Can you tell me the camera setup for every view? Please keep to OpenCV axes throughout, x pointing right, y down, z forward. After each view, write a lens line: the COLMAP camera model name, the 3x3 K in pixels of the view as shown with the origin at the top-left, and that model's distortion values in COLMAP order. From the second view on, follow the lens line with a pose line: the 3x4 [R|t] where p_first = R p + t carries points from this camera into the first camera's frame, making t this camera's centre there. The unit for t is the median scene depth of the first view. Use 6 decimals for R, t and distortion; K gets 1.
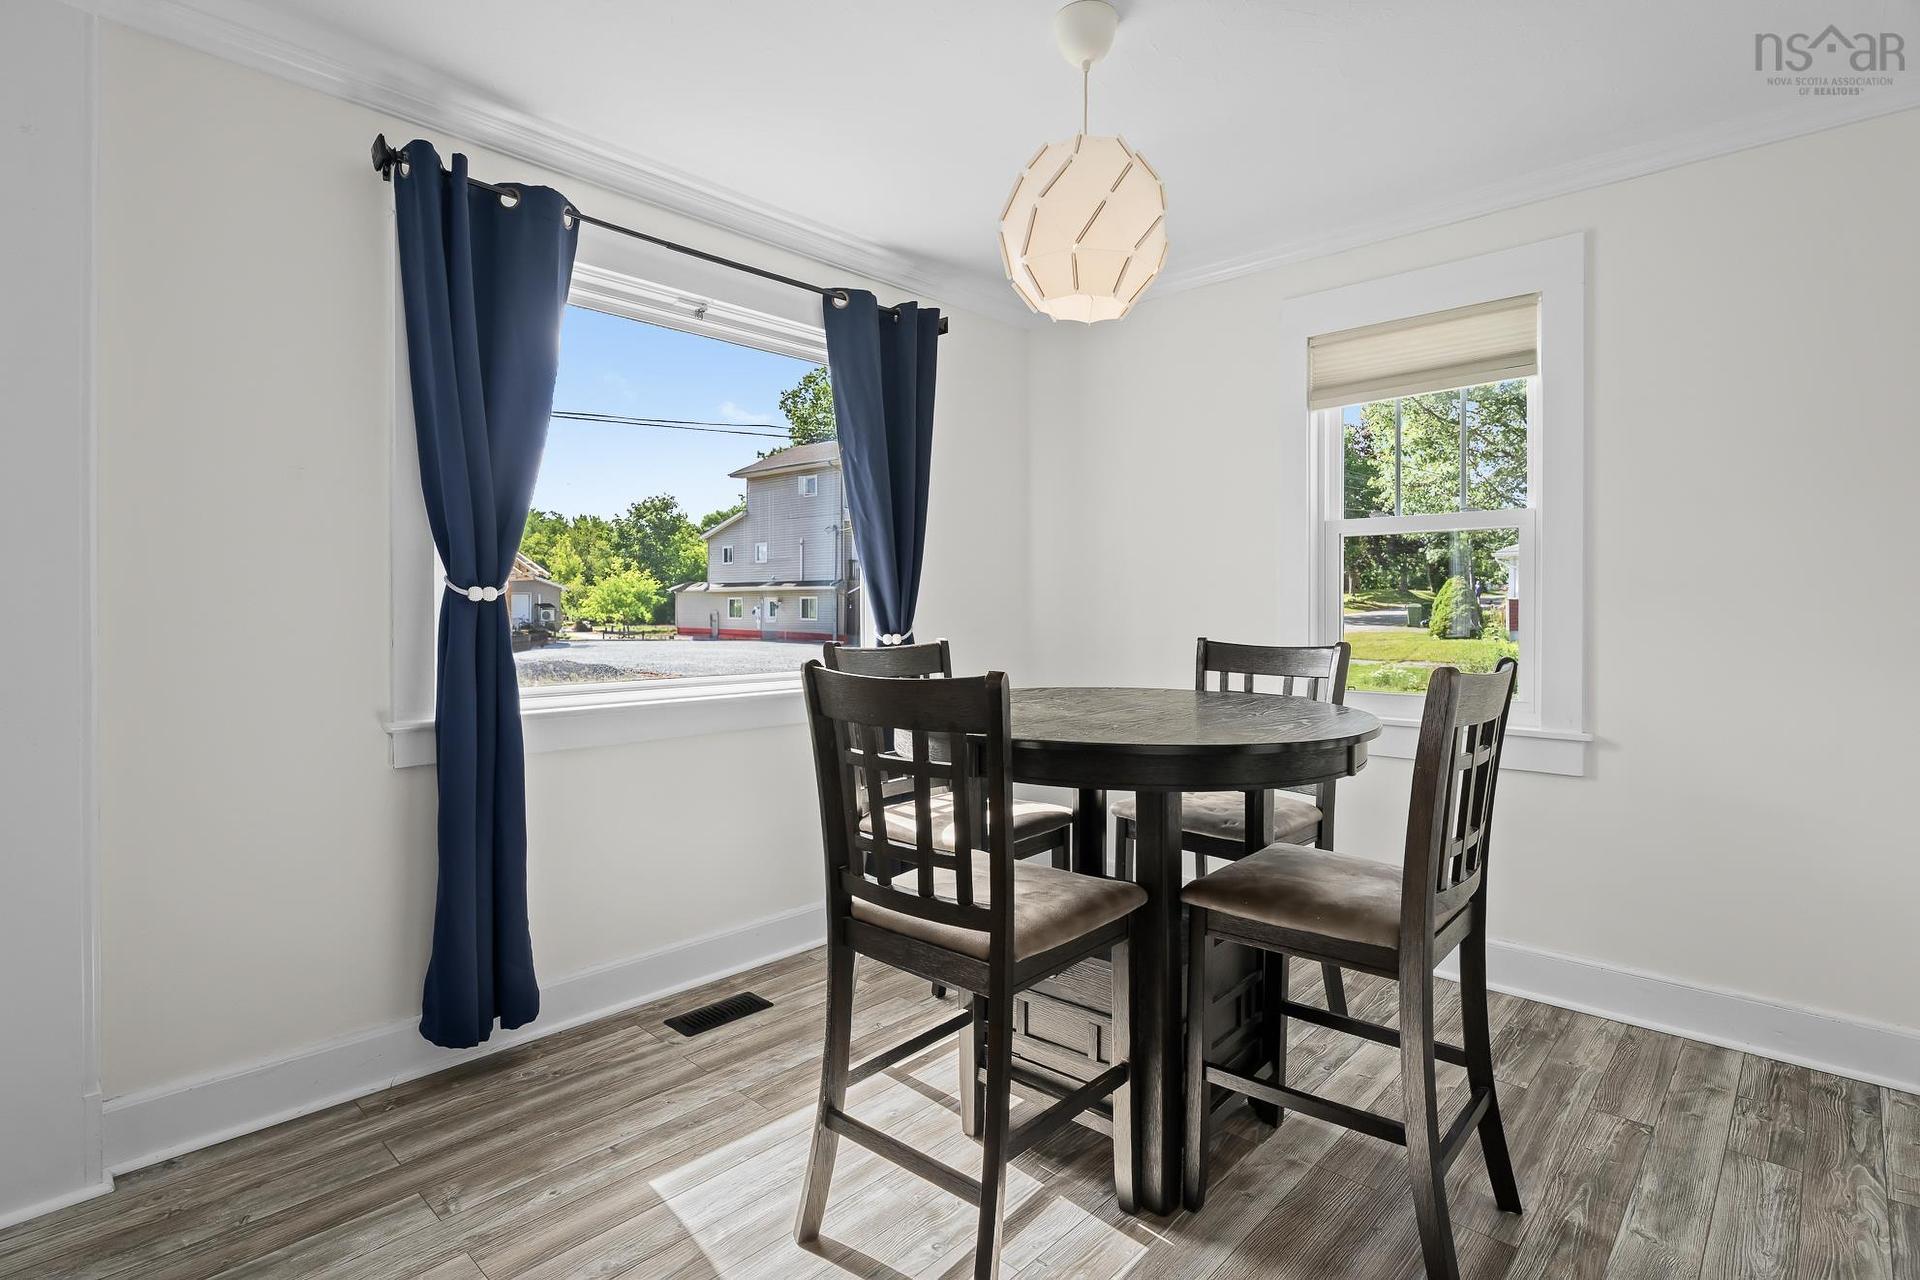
lens RADIAL K [[936.4, 0, 976.9], [0, 936.4, 608.7], [0, 0, 1]] dist [-0.008561, -0.001462]
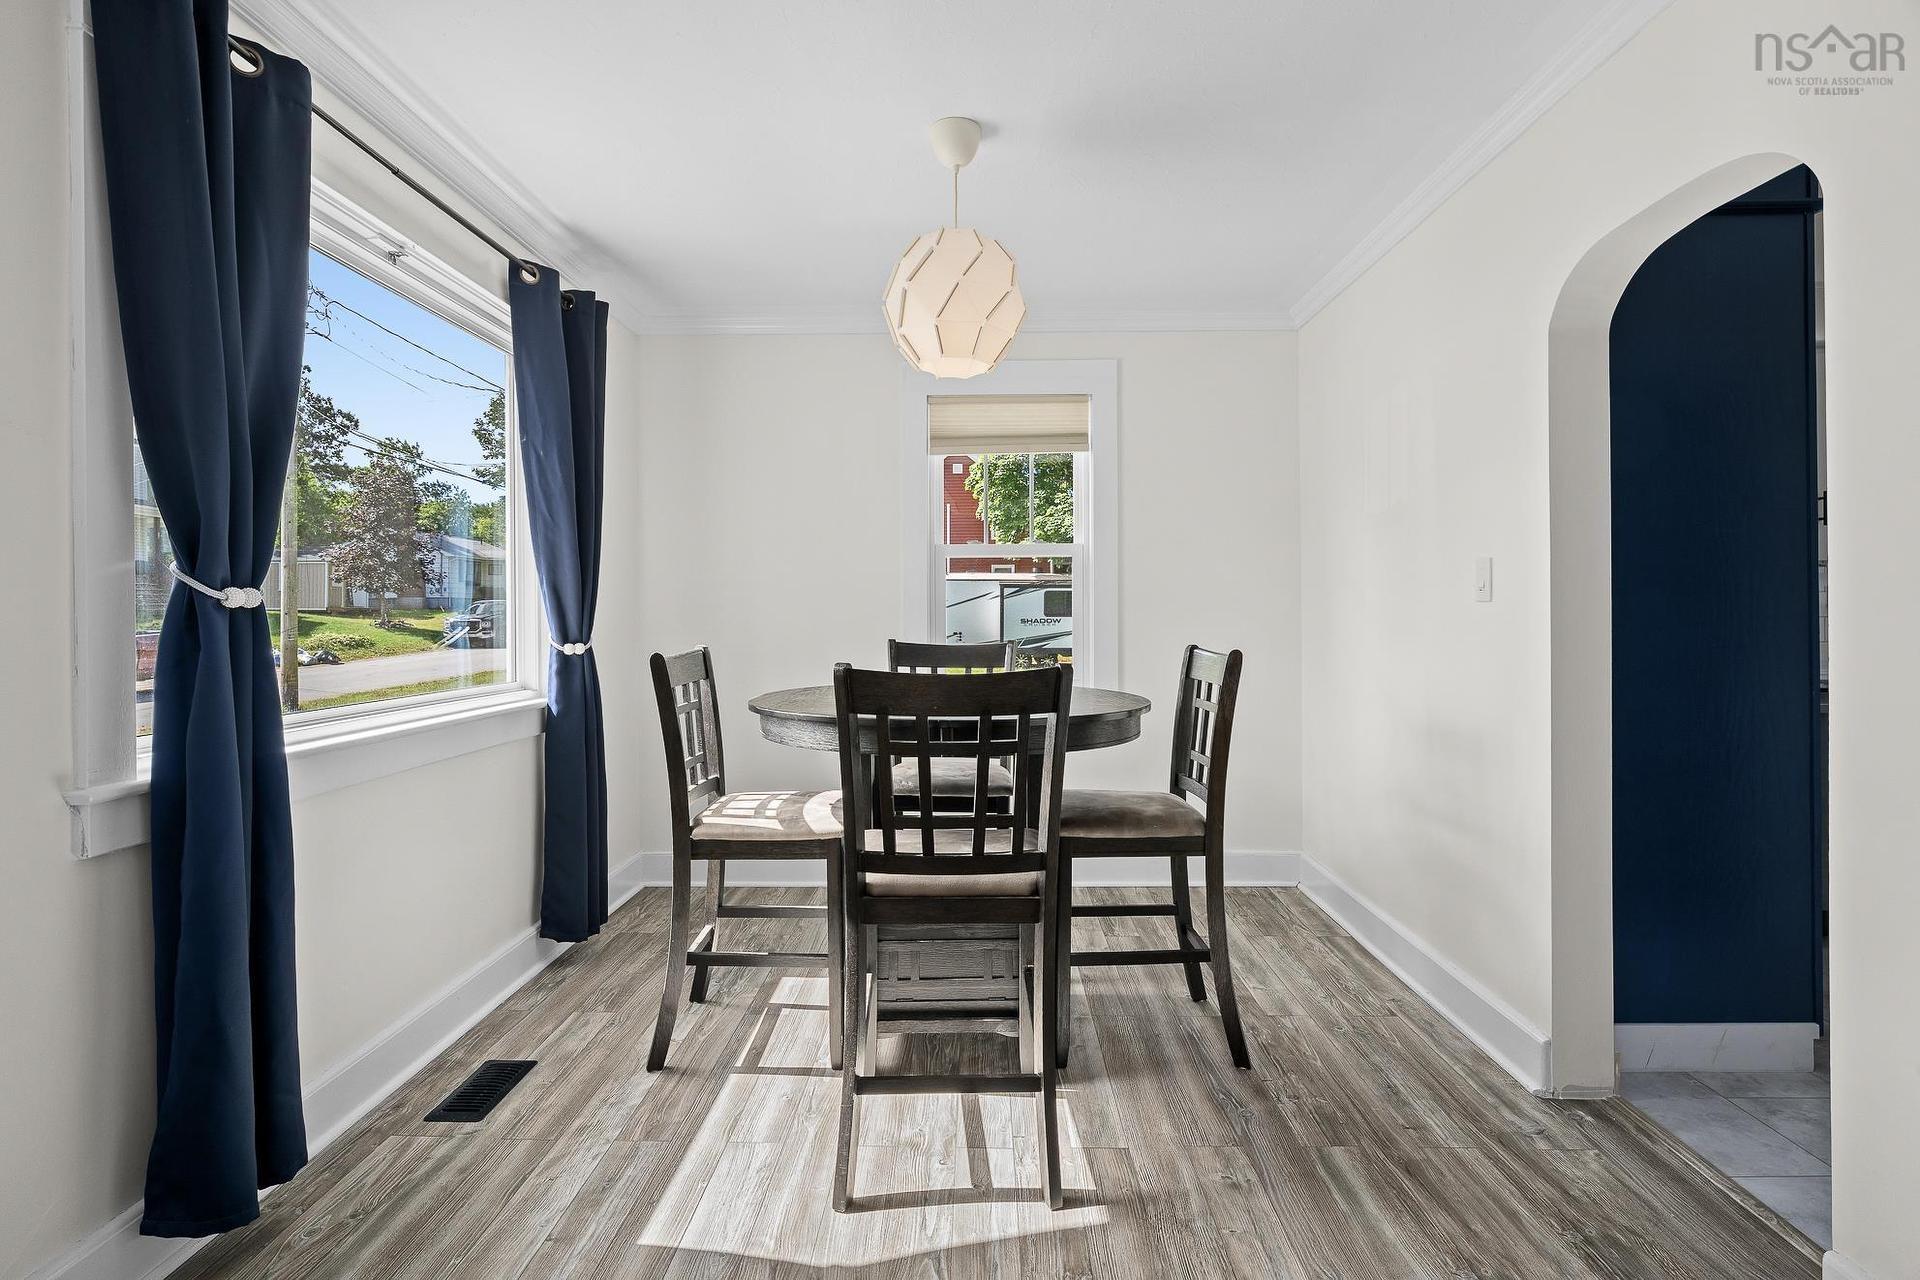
lens RADIAL K [[915.3, 0, 946.0], [0, 915.3, 609.8], [0, 0, 1]] dist [-0.008816, -0.000490]
pose [[0.748035, -0.000752, 0.663659, -0.550048], [0.005844, 0.999968, -0.005454, 0.000943], [-0.663634, 0.007958, 0.748015, 0.098004]]
